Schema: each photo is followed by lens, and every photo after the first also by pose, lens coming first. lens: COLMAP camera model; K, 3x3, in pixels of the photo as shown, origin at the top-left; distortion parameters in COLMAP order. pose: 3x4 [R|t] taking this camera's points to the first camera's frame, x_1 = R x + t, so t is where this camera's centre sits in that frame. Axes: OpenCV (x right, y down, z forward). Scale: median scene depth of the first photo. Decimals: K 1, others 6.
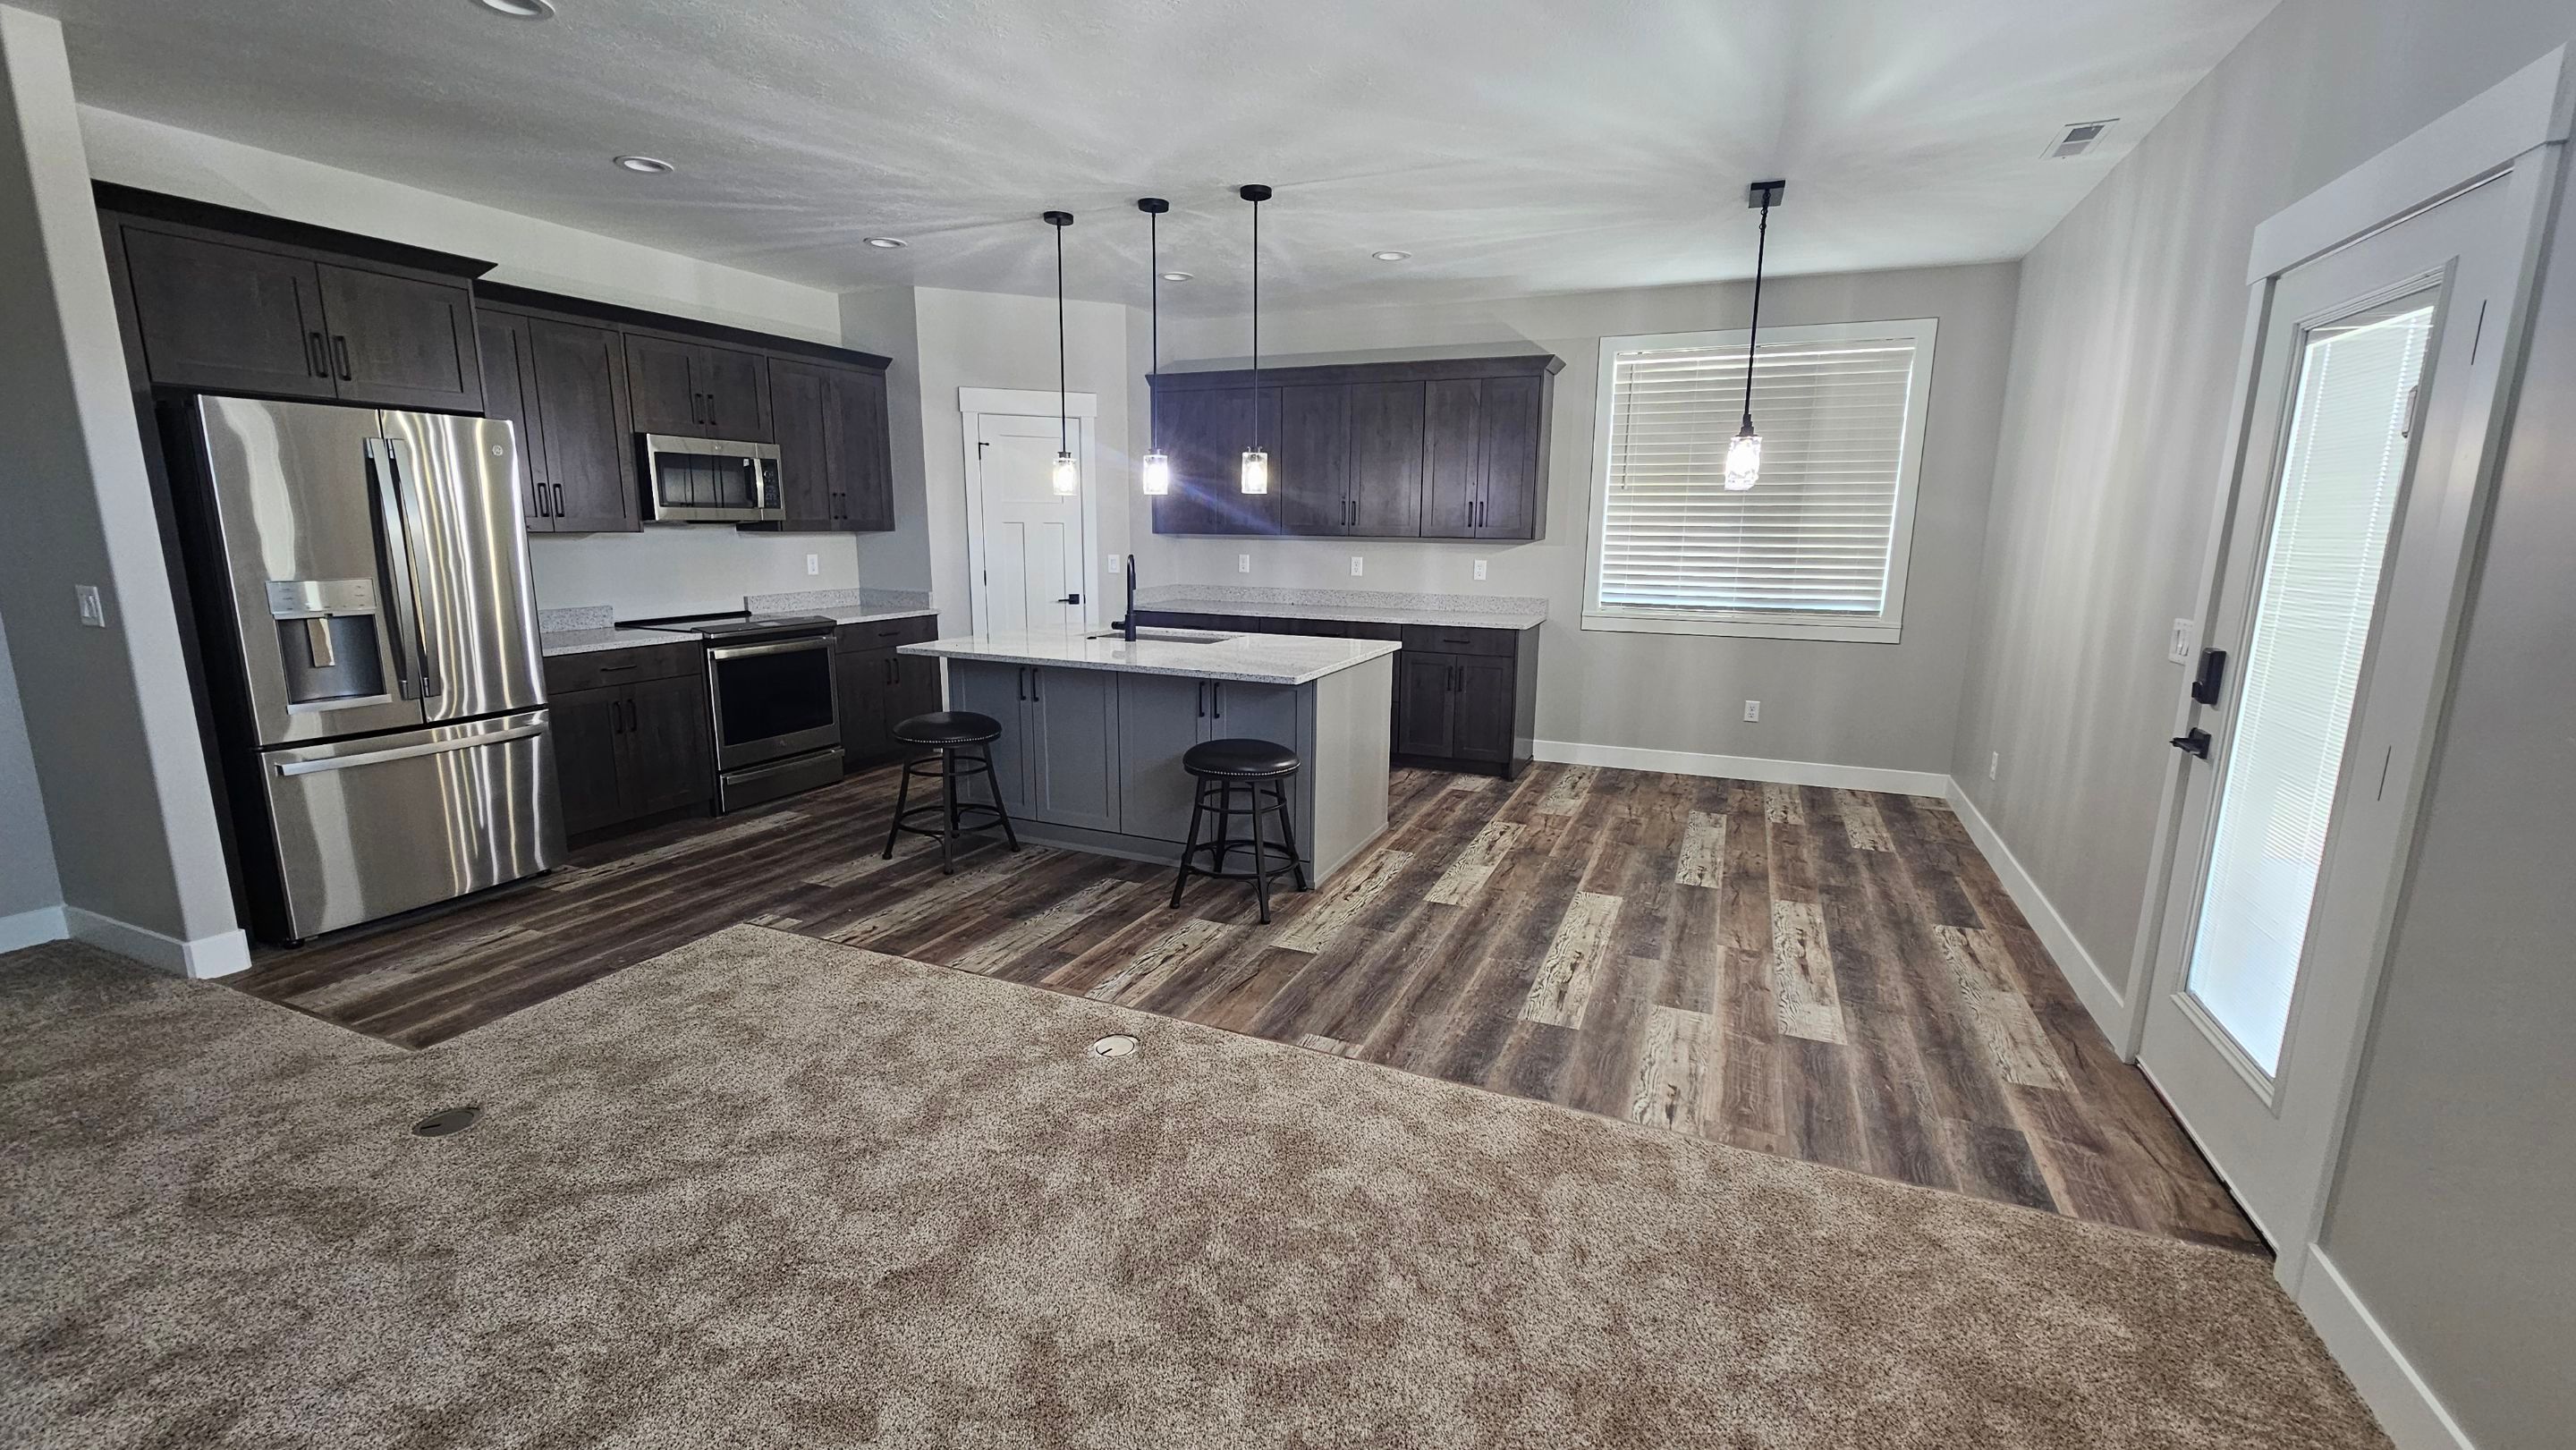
lens RADIAL K [[1055.3, 0, 1294.9], [0, 1055.3, 726.7], [0, 0, 1]] dist [0.001632, -0.000095]
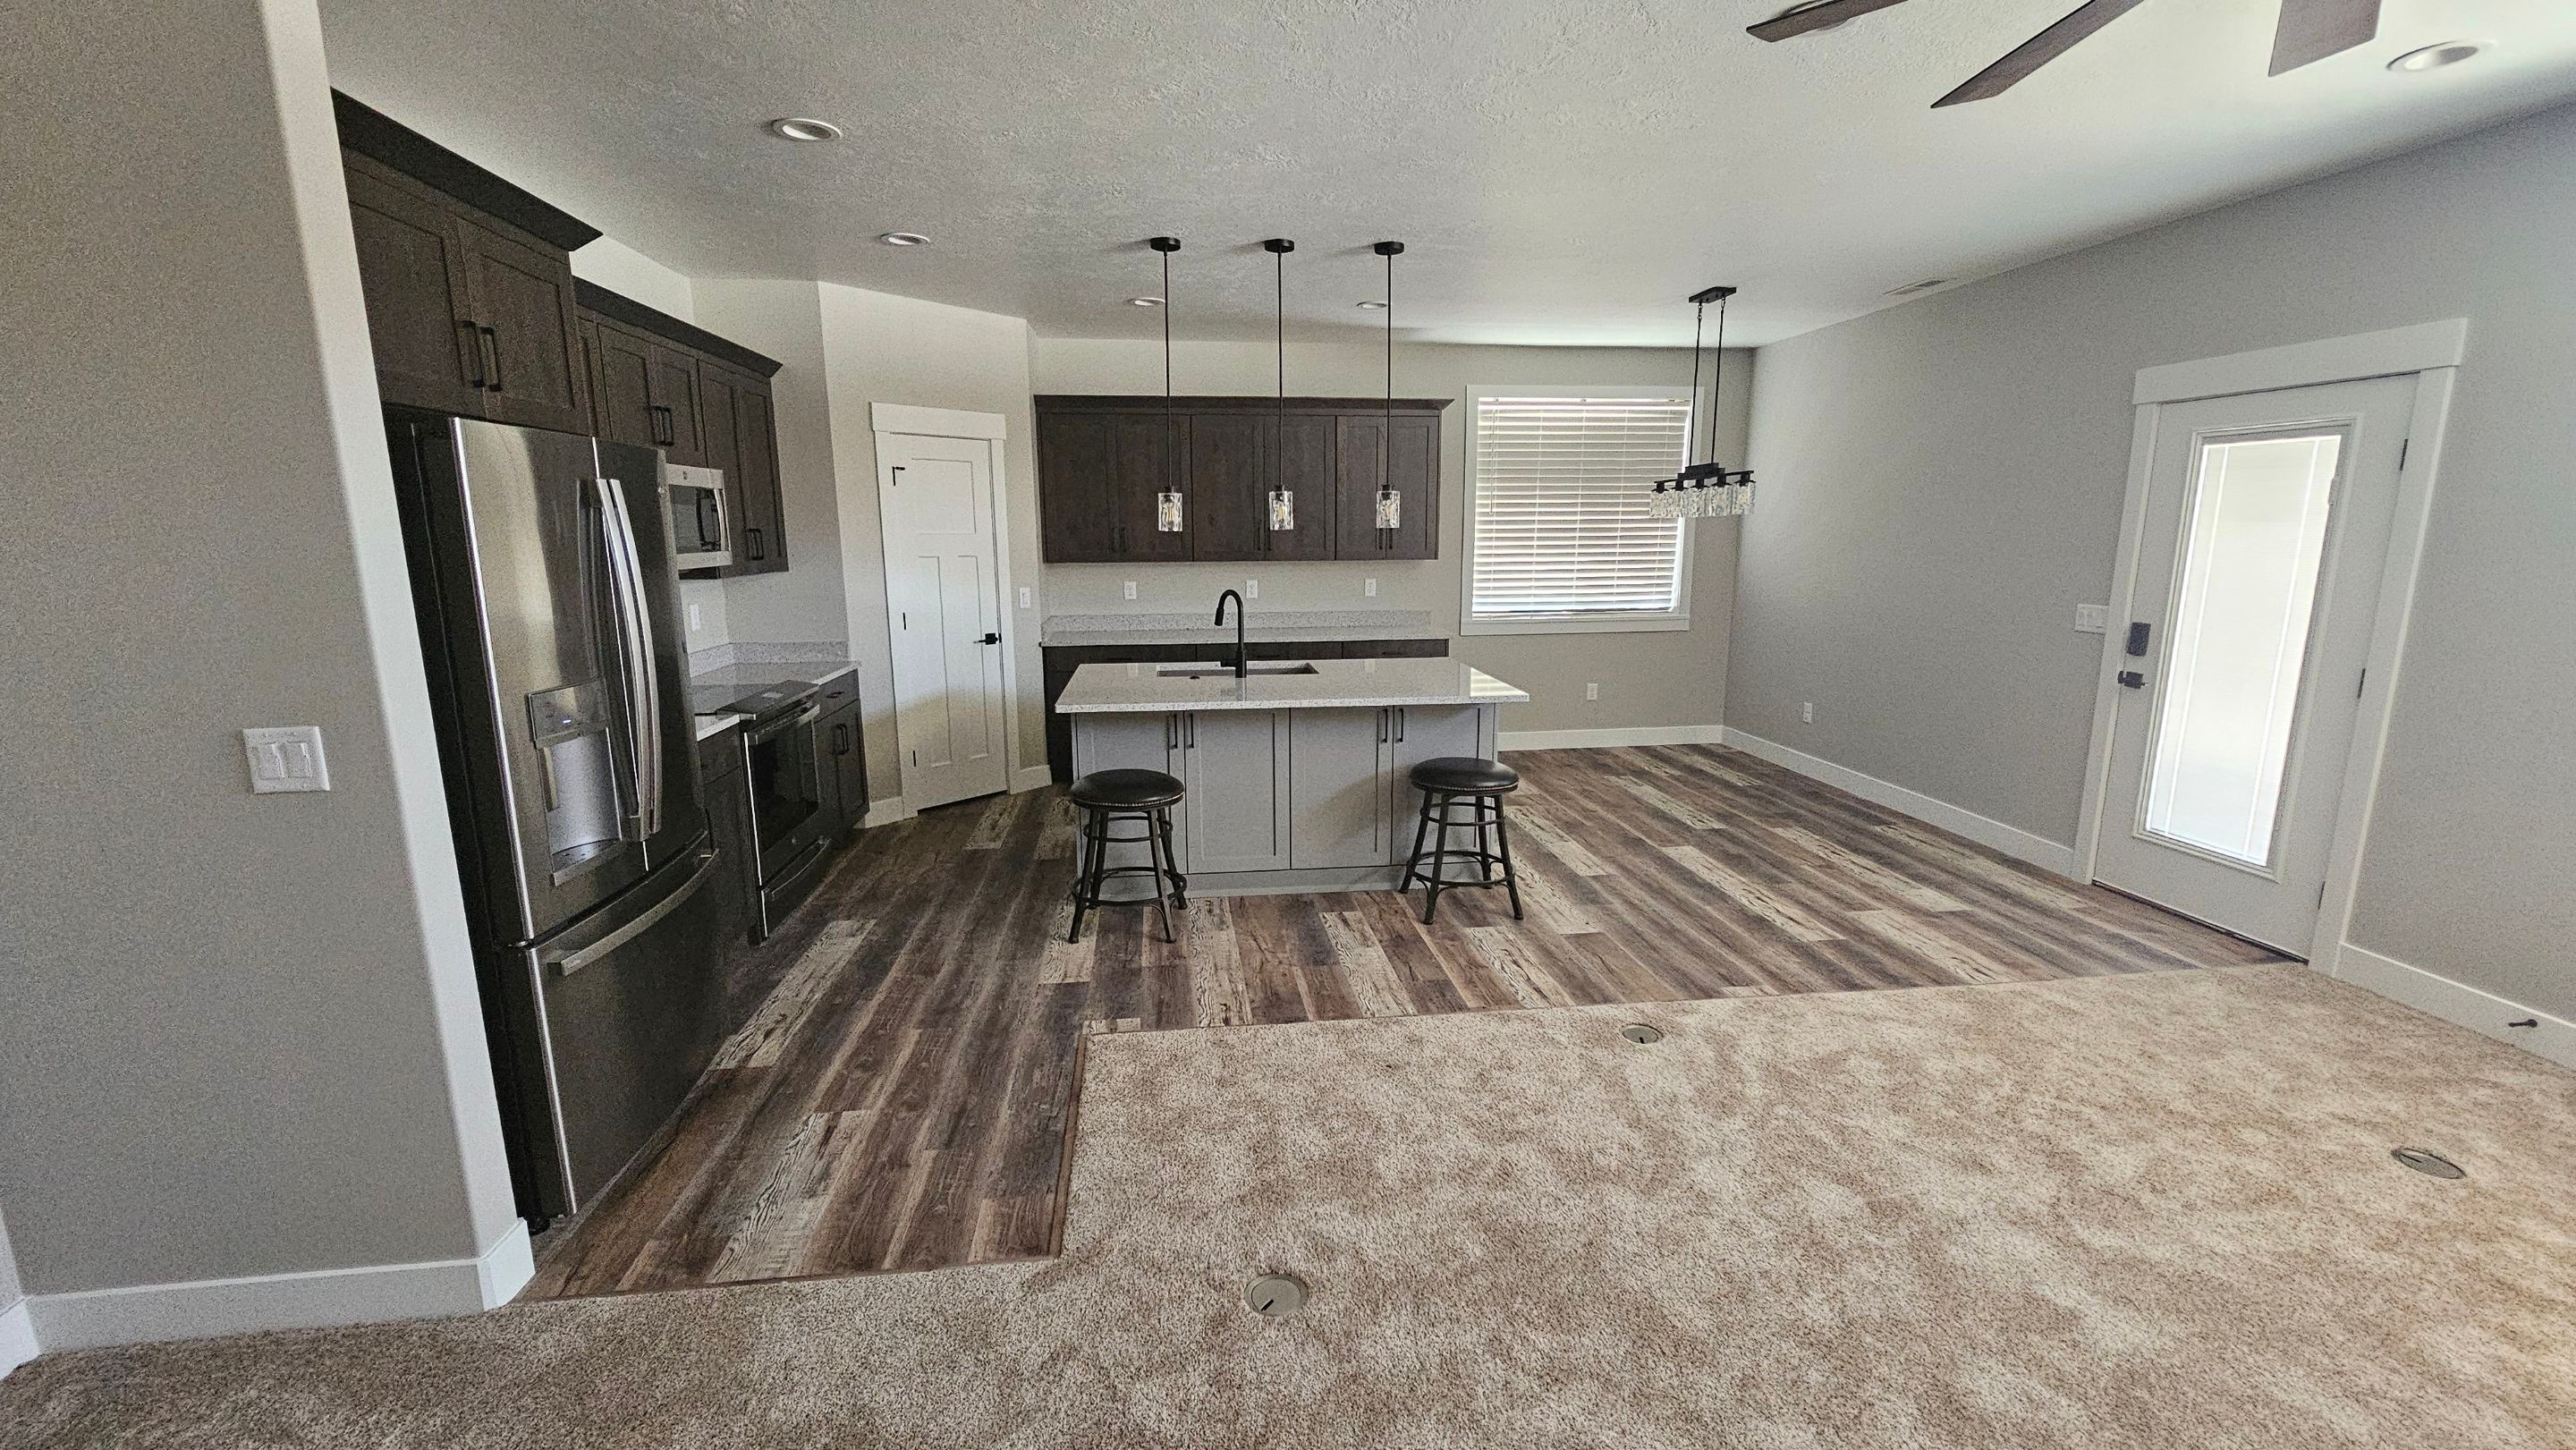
lens RADIAL K [[1055.3, 0, 1299.1], [0, 1055.3, 727.1], [0, 0, 1]] dist [0.001632, -0.000095]
pose [[0.861656, -0.108435, 0.495773, -0.766636], [0.110914, 0.993527, 0.024534, -0.067319], [-0.495224, 0.033848, 0.868106, 0.151617]]
